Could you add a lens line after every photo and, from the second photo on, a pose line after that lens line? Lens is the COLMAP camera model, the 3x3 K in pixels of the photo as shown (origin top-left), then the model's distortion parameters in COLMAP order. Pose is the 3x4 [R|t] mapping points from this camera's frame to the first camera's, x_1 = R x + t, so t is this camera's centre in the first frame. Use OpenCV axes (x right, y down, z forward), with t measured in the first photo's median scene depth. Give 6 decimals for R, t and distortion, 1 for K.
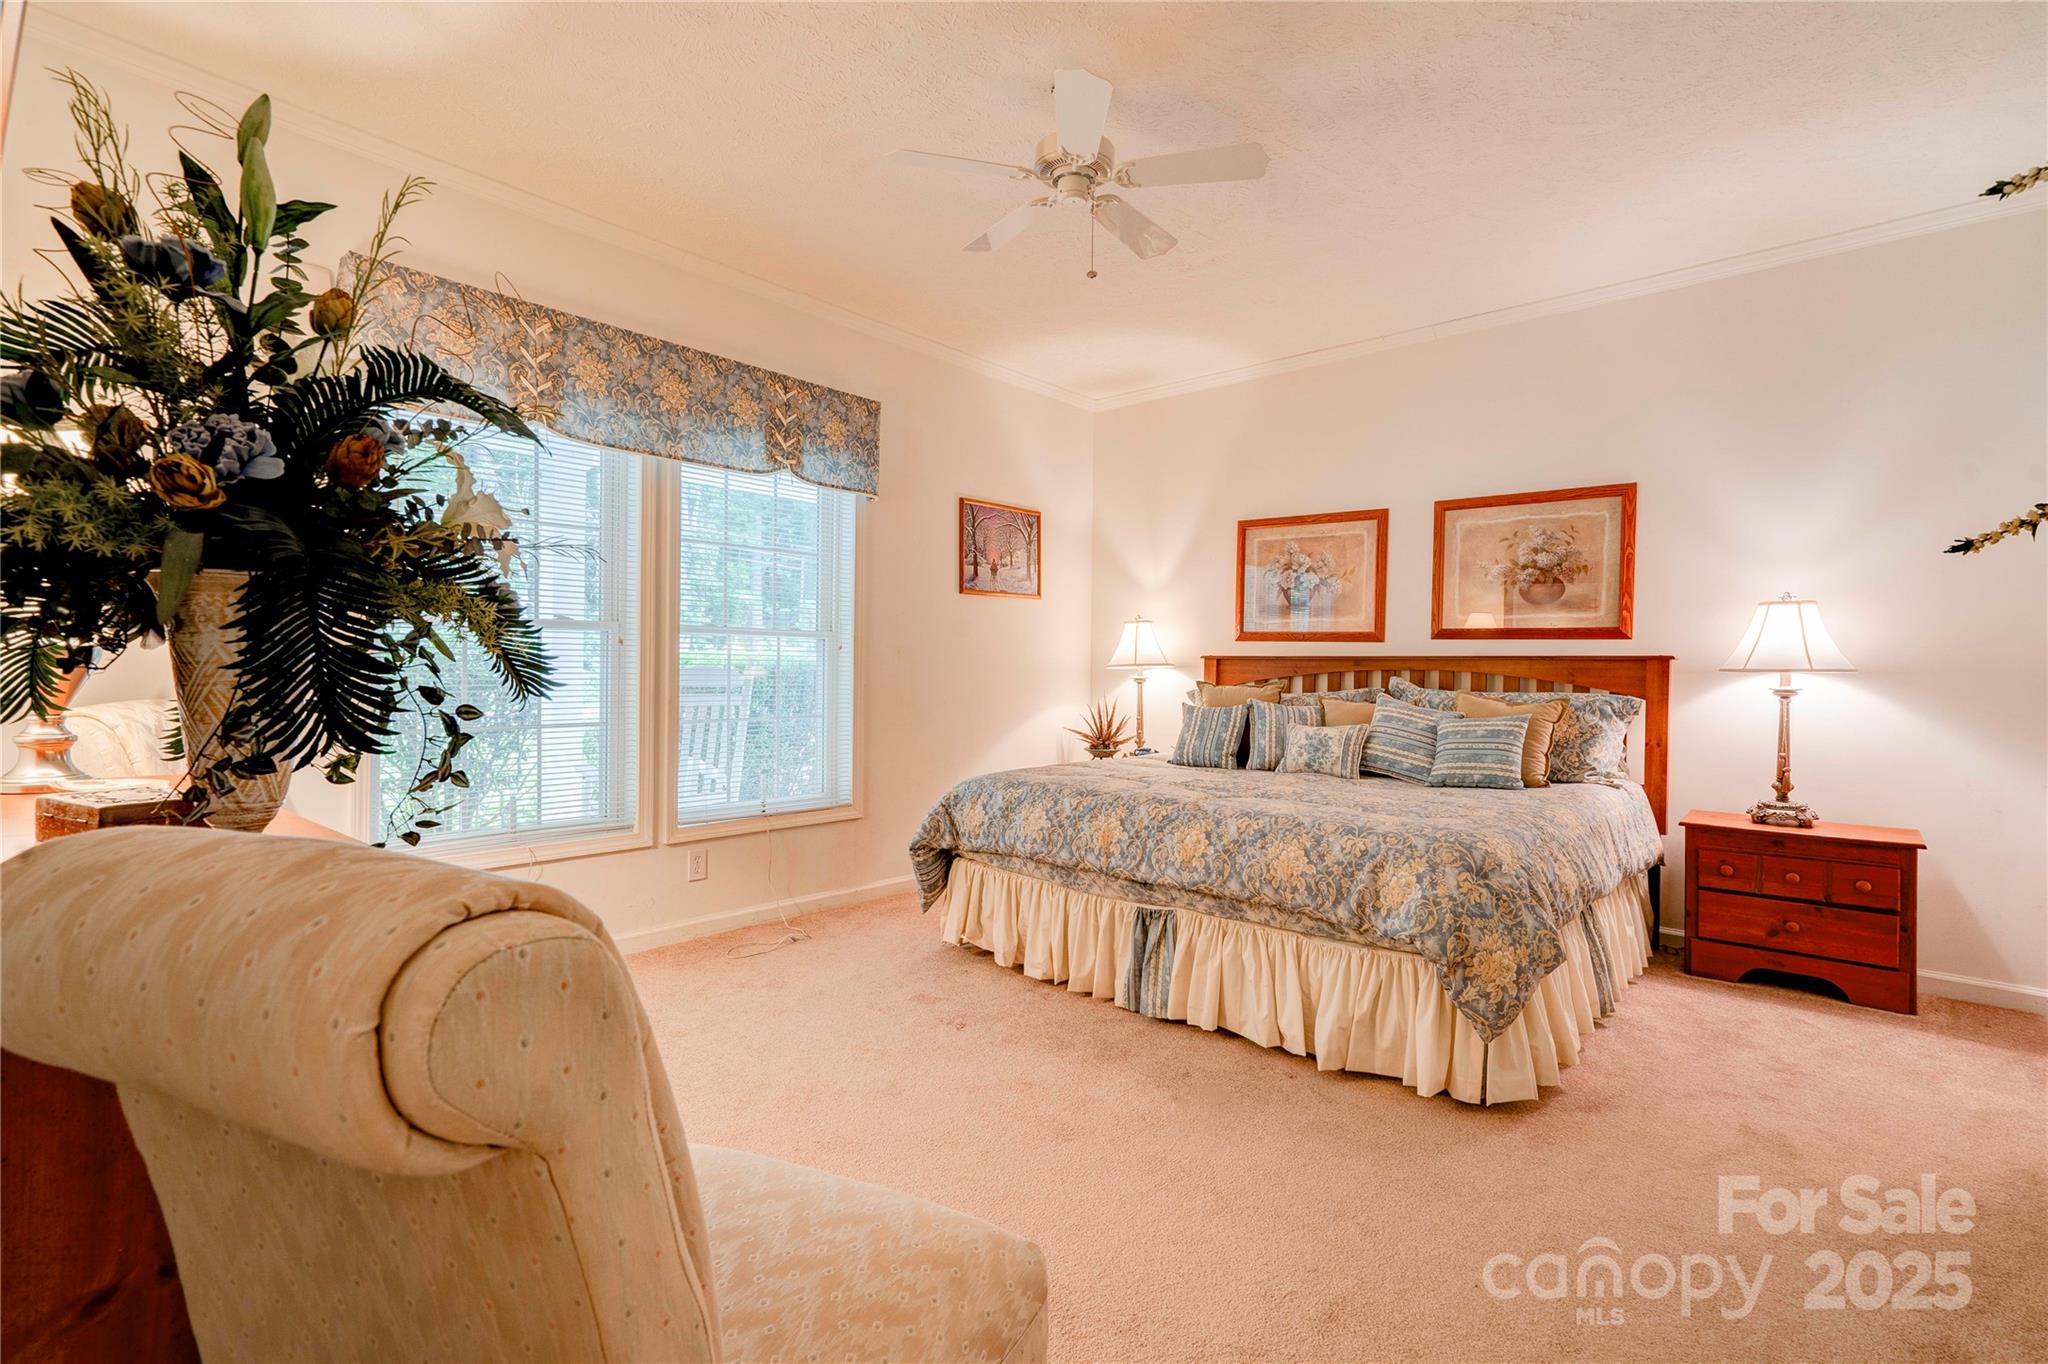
lens RADIAL K [[938.8, 0, 1004.3], [0, 938.8, 675.7], [0, 0, 1]] dist [-0.006810, 0.017863]
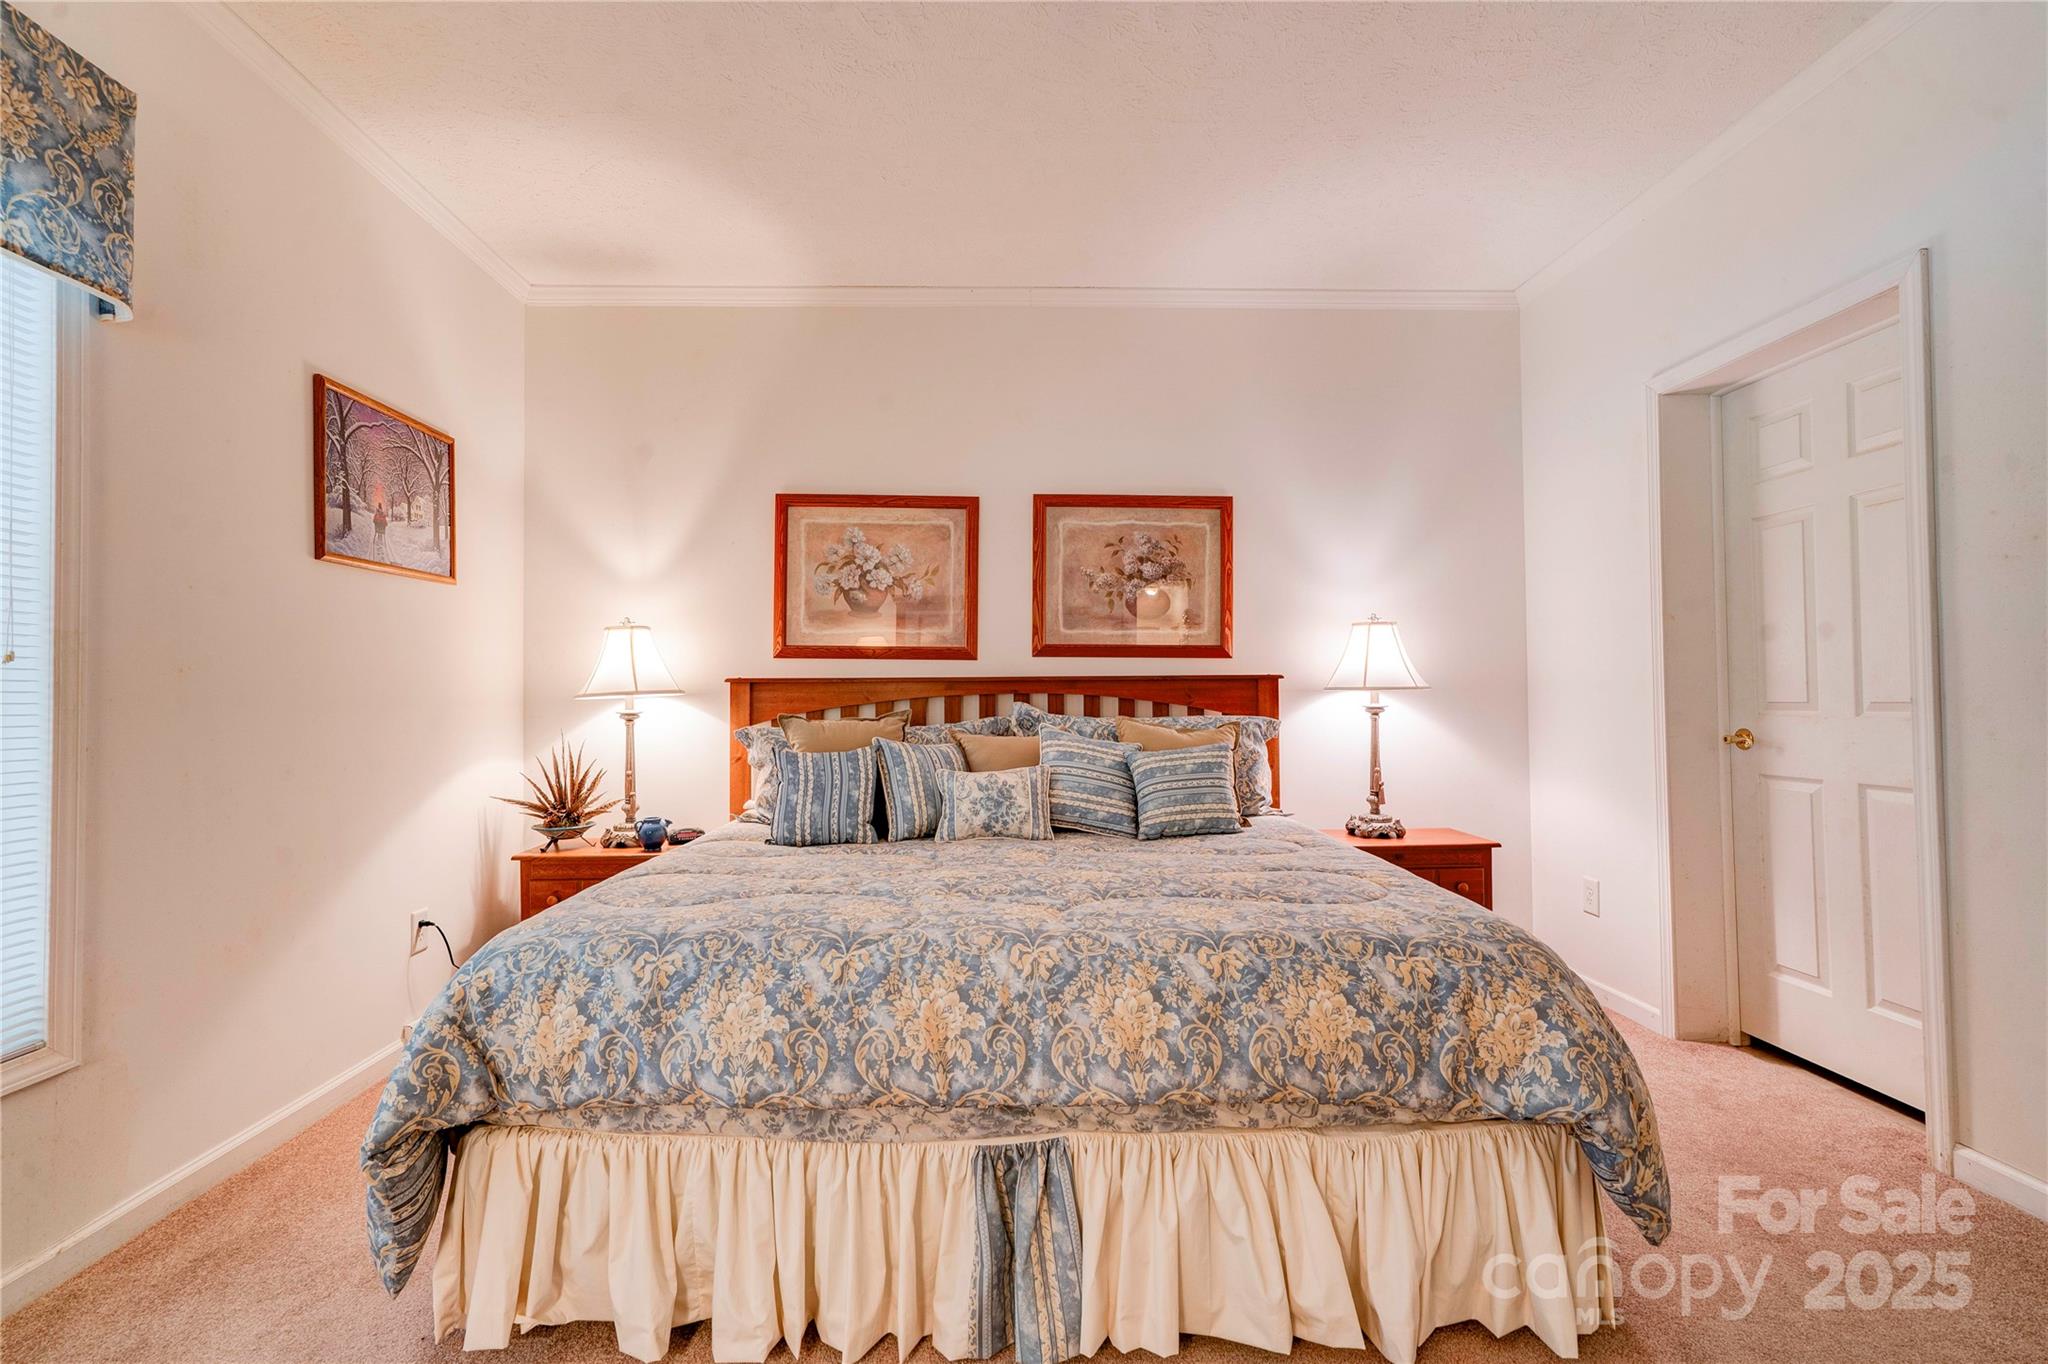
lens RADIAL K [[938.8, 0, 1004.3], [0, 938.8, 675.7], [0, 0, 1]] dist [-0.006810, 0.017863]
pose [[0.728046, -0.000207, 0.685529, -0.161419], [0.020828, 0.999545, -0.021818, -0.004697], [-0.685212, 0.030162, 0.727719, 0.465149]]
